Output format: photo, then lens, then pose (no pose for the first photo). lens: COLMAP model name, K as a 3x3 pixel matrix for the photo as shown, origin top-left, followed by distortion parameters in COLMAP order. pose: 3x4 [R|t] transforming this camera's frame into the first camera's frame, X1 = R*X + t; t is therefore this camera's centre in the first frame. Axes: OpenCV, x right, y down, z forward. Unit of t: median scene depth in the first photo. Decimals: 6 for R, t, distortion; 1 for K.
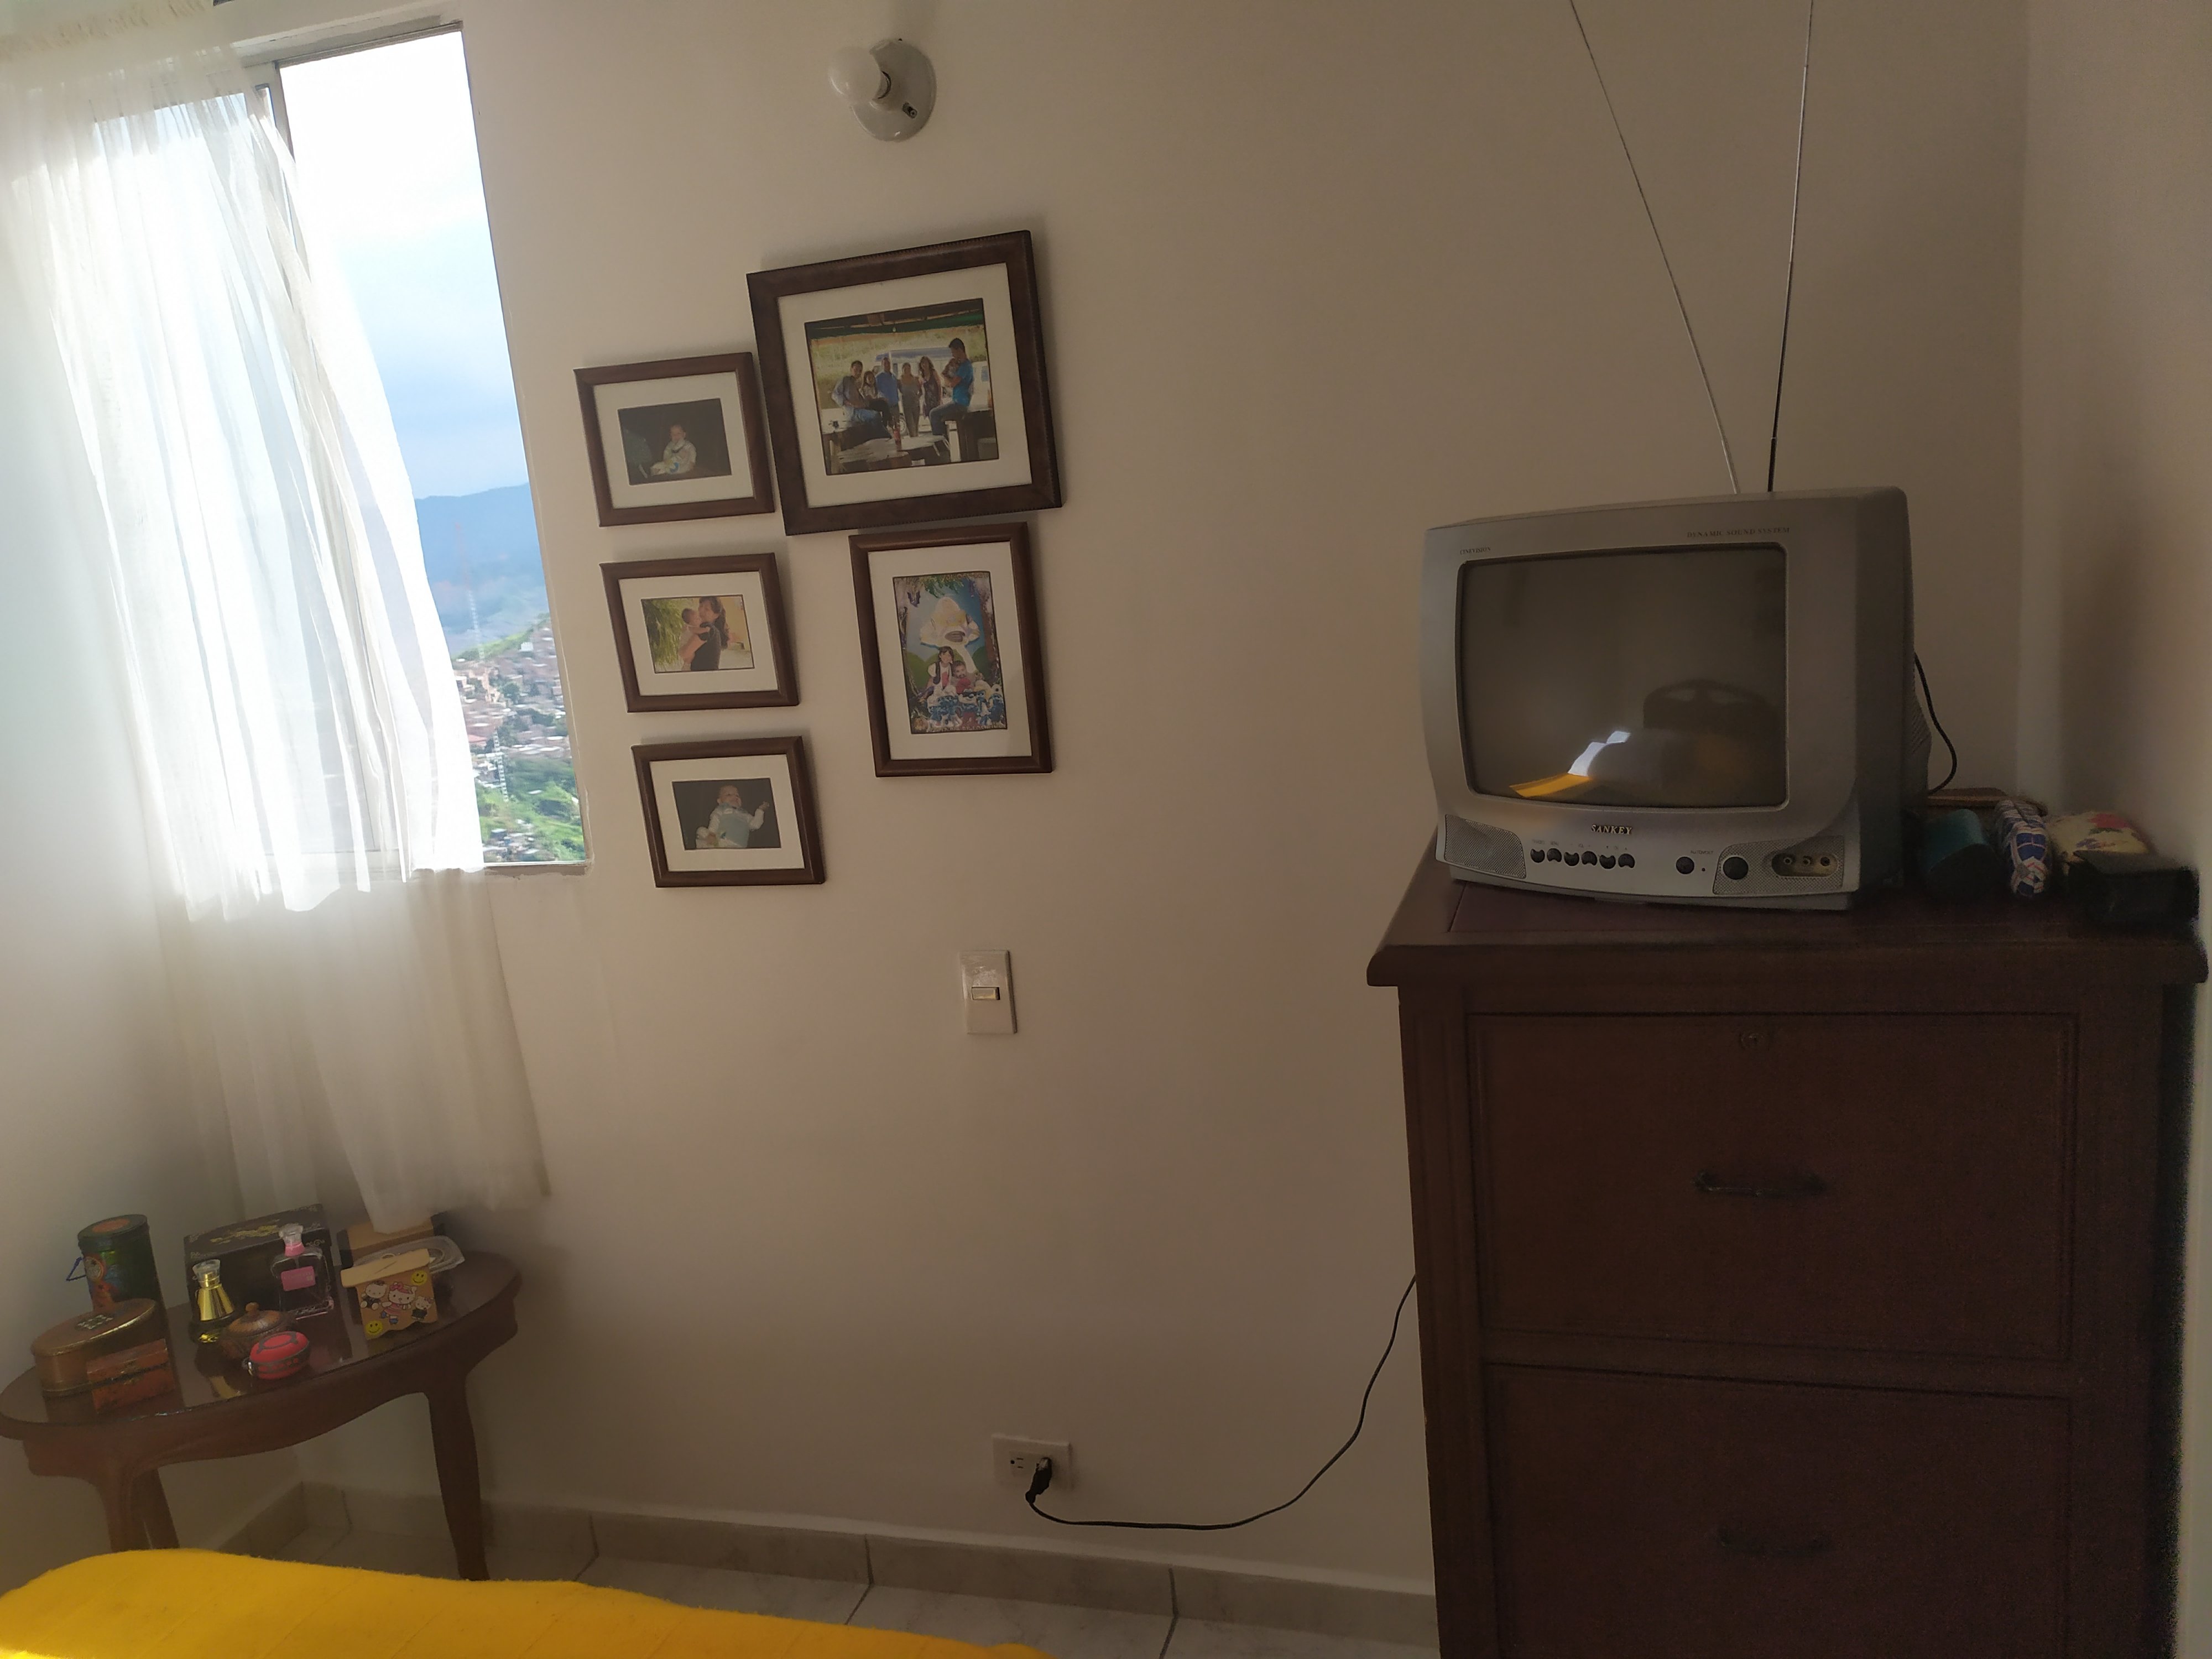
lens RADIAL K [[1640.2, 0, 1106.0], [0, 1640.2, 829.5], [0, 0, 1]] dist [0.063607, -0.071809]
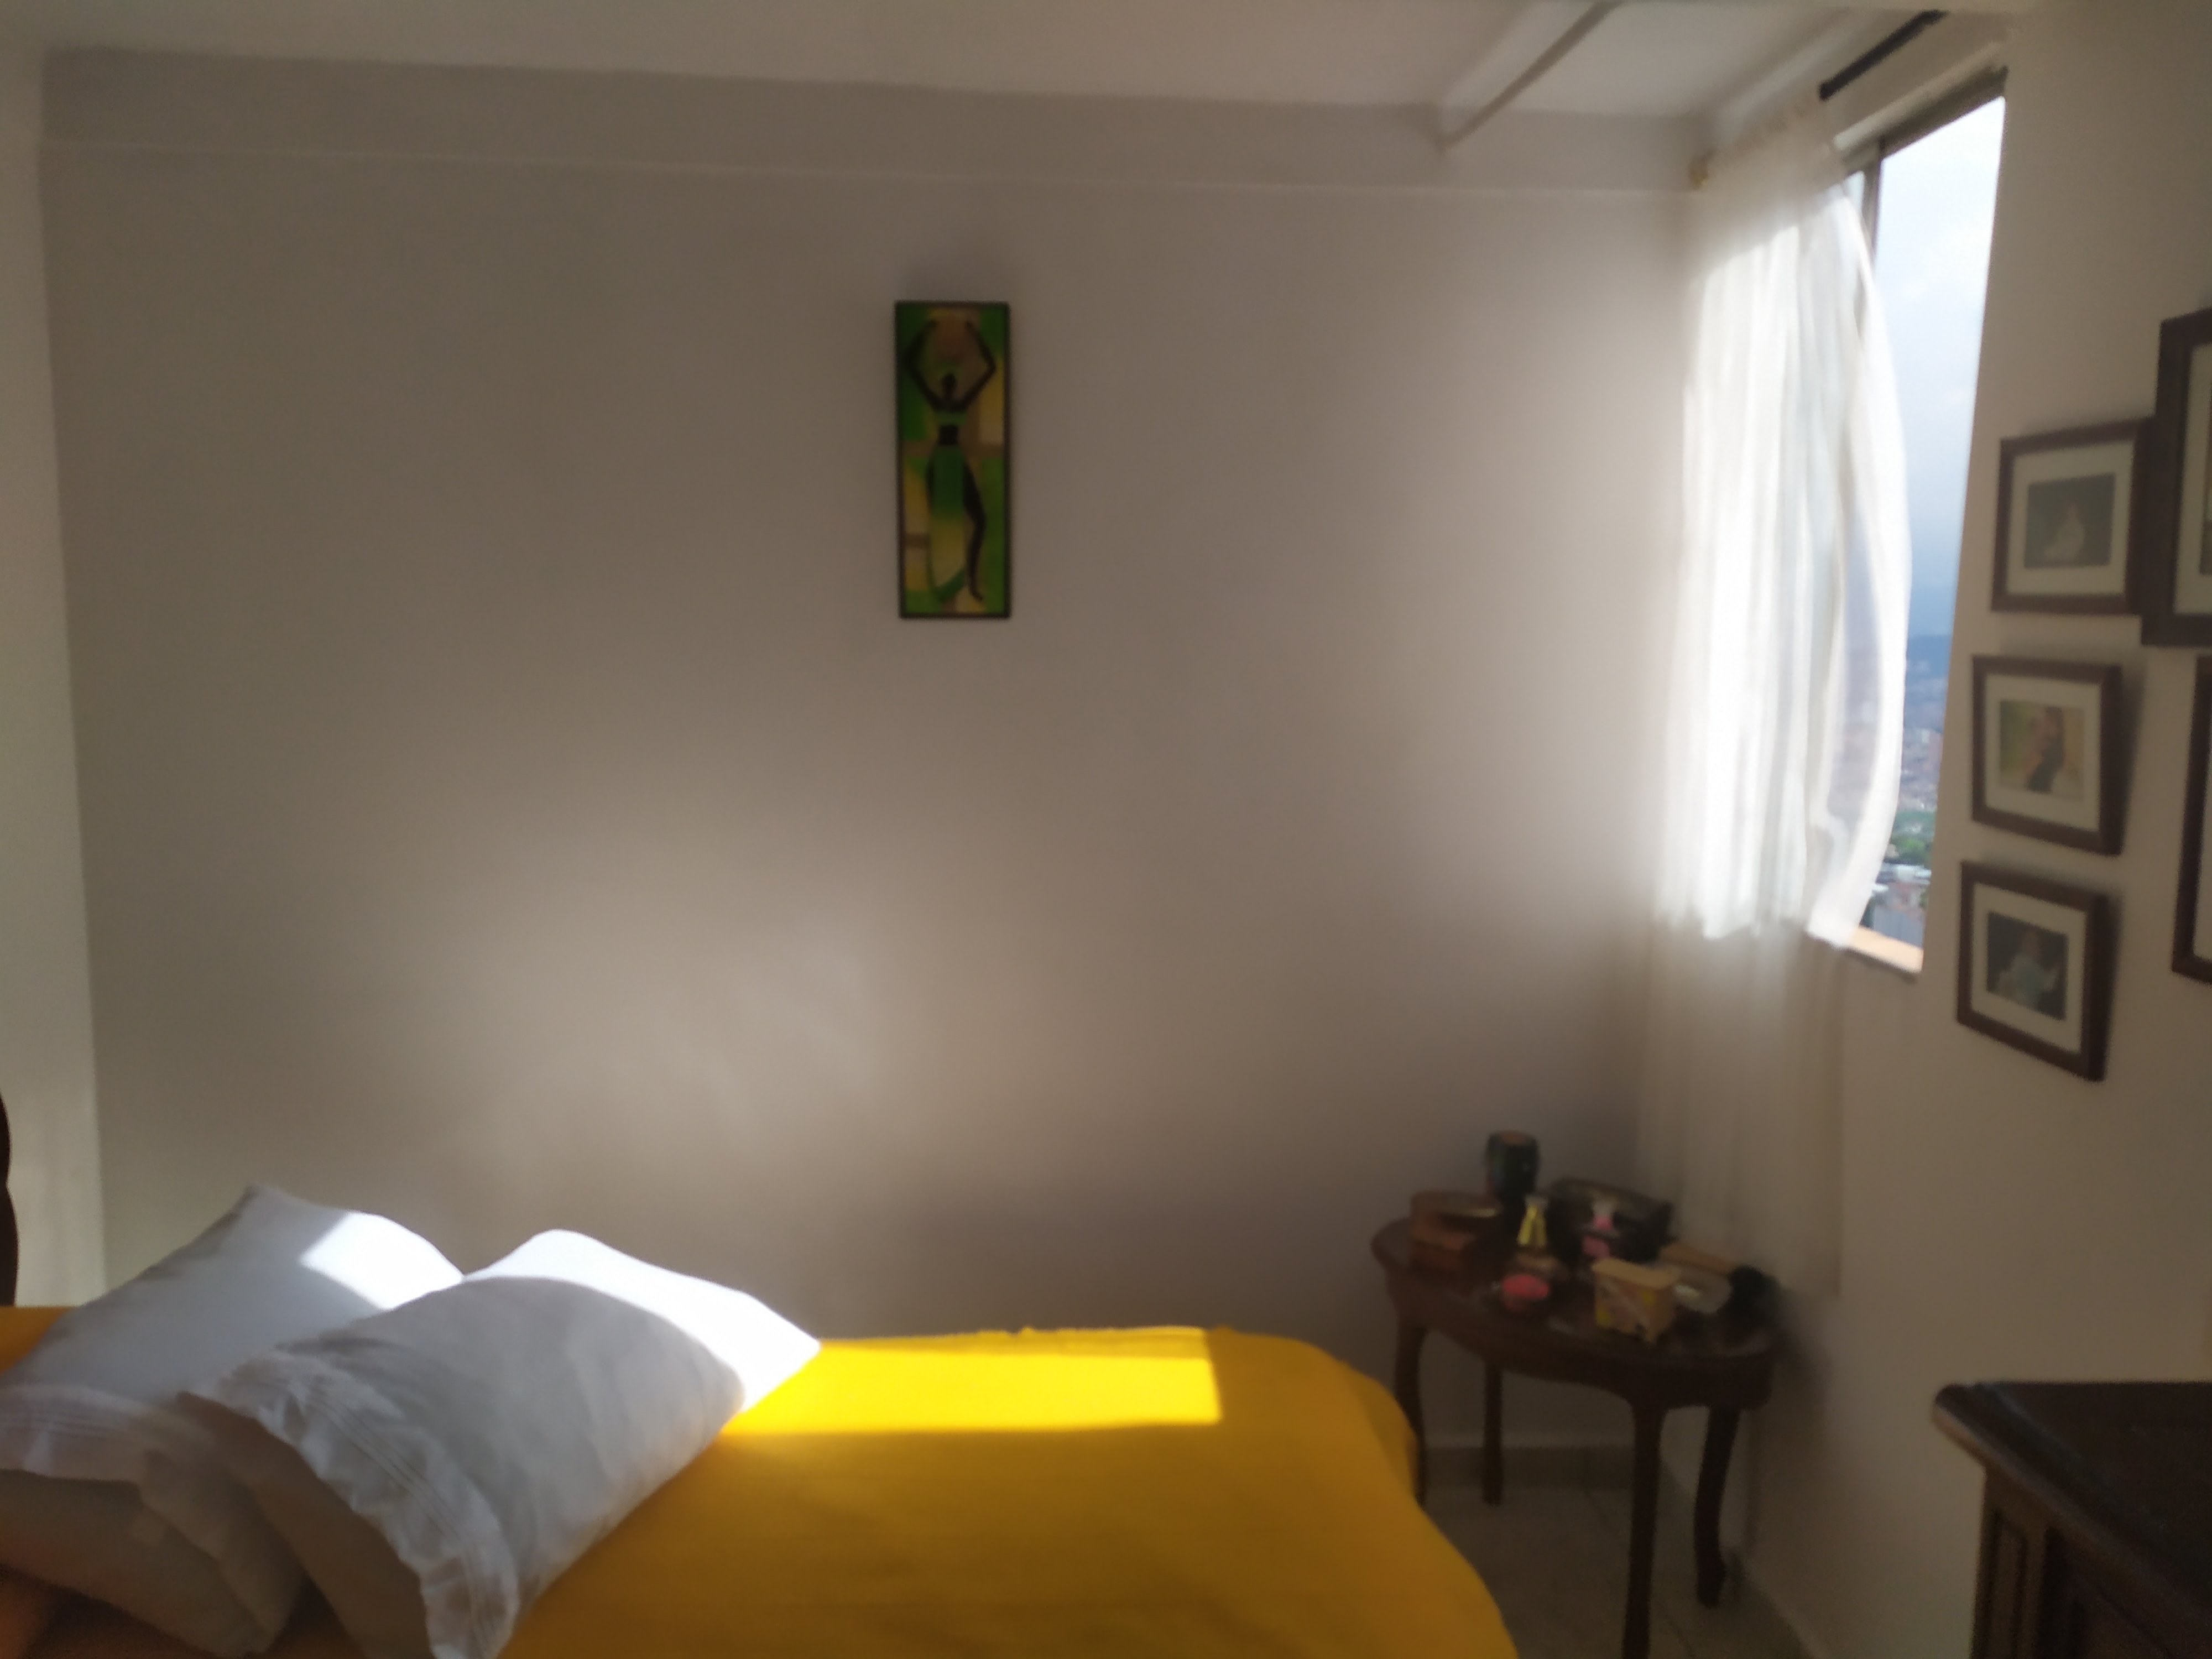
lens RADIAL K [[1640.2, 0, 1106.0], [0, 1640.2, 829.5], [0, 0, 1]] dist [0.063607, -0.071809]
pose [[0.324411, 0.215449, -0.921053, 0.389593], [-0.222174, 0.963831, 0.147202, -0.097612], [0.919454, 0.156880, 0.360545, 0.259563]]
